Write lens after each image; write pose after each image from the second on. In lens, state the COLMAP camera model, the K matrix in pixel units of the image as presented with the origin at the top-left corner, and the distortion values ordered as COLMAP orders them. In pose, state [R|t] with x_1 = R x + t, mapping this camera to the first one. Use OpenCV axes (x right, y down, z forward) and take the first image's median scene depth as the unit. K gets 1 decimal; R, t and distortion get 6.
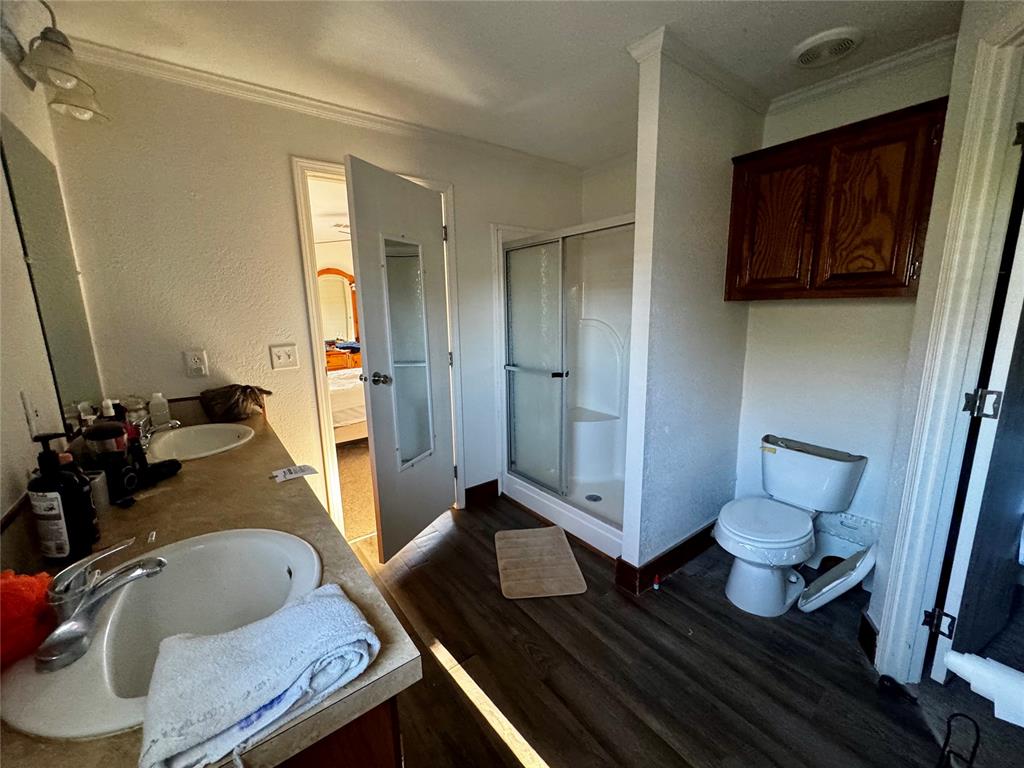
lens RADIAL K [[409.3, 0, 511.0], [0, 409.3, 384.2], [0, 0, 1]] dist [-0.001894, 0.000306]
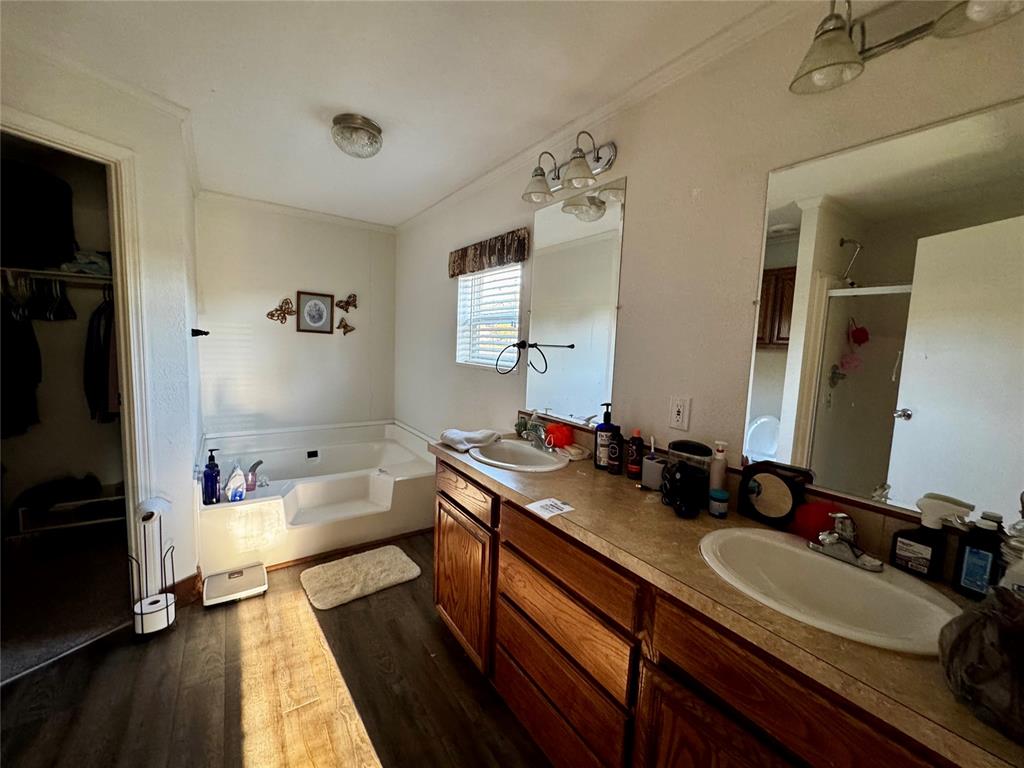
lens RADIAL K [[410.6, 0, 510.8], [0, 410.6, 383.5], [0, 0, 1]] dist [-0.001385, 0.000048]
pose [[-0.998848, -0.026322, 0.040130, -0.390461], [-0.013855, 0.958727, 0.283991, -0.286887], [-0.045949, 0.283108, -0.957987, 1.556484]]
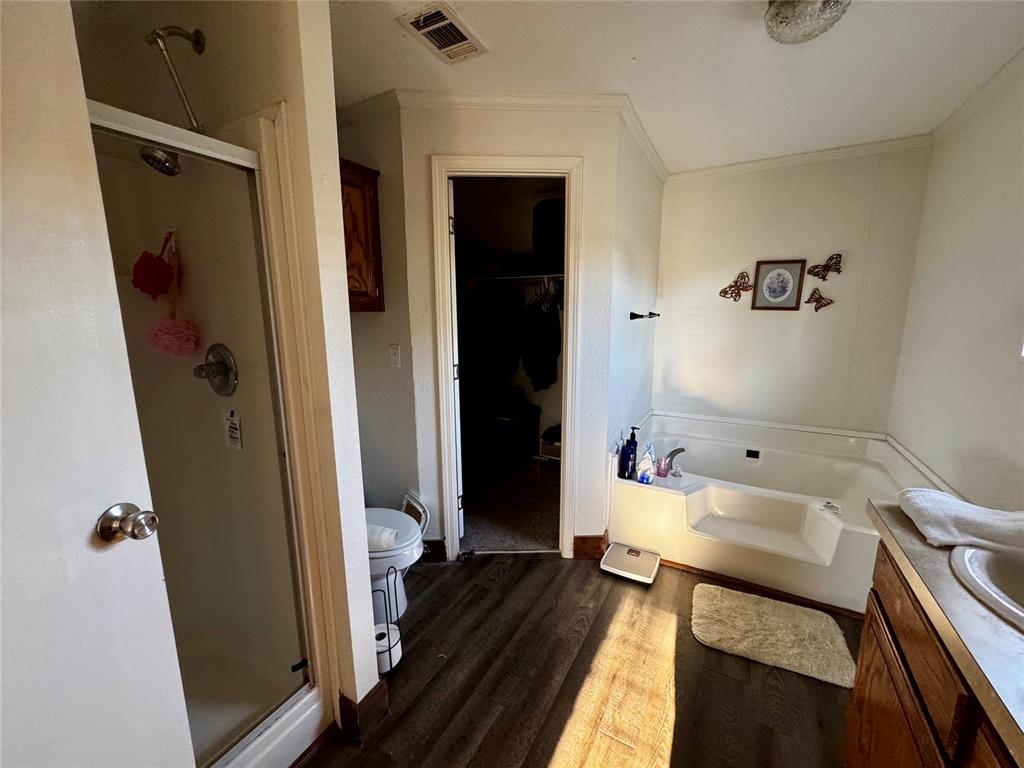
lens RADIAL K [[409.3, 0, 511.0], [0, 409.3, 384.2], [0, 0, 1]] dist [-0.001894, 0.000306]
pose [[-0.399381, -0.140354, 0.905978, -0.460031], [0.184230, 0.955766, 0.229281, -0.218835], [-0.898084, 0.258479, -0.355857, 1.168779]]
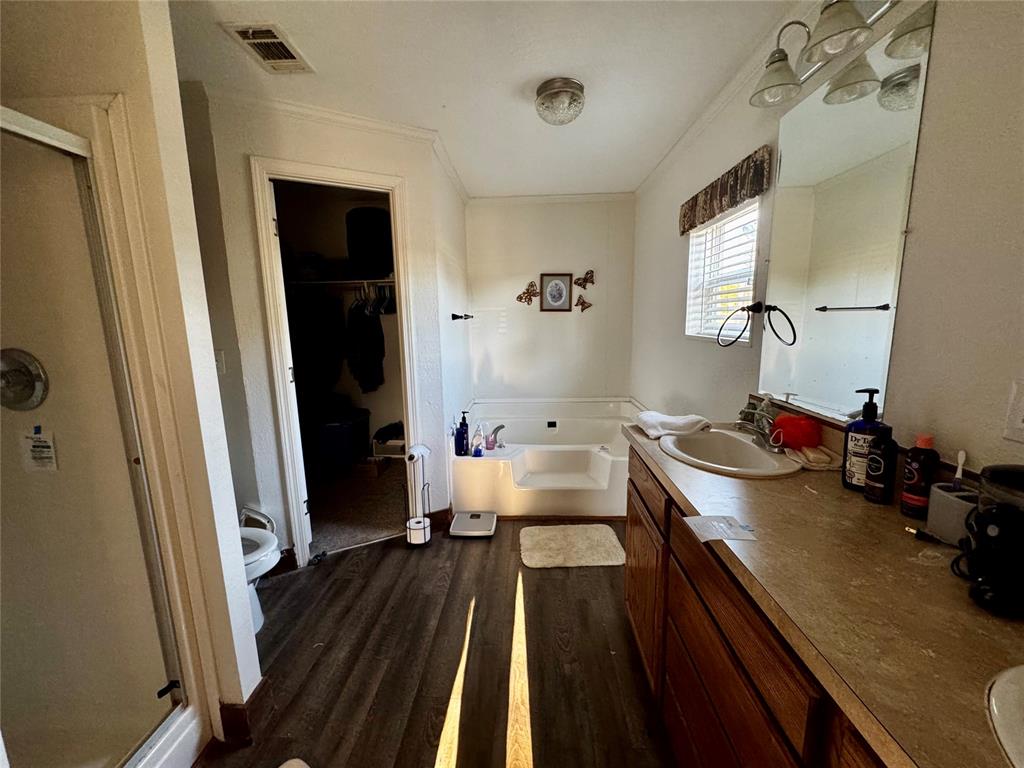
lens RADIAL K [[410.6, 0, 510.8], [0, 410.6, 383.5], [0, 0, 1]] dist [-0.001385, 0.000048]
pose [[-0.769318, -0.068754, 0.635155, -0.571952], [0.153102, 0.945381, 0.287776, -0.230894], [-0.620249, 0.318635, -0.716773, 1.382291]]
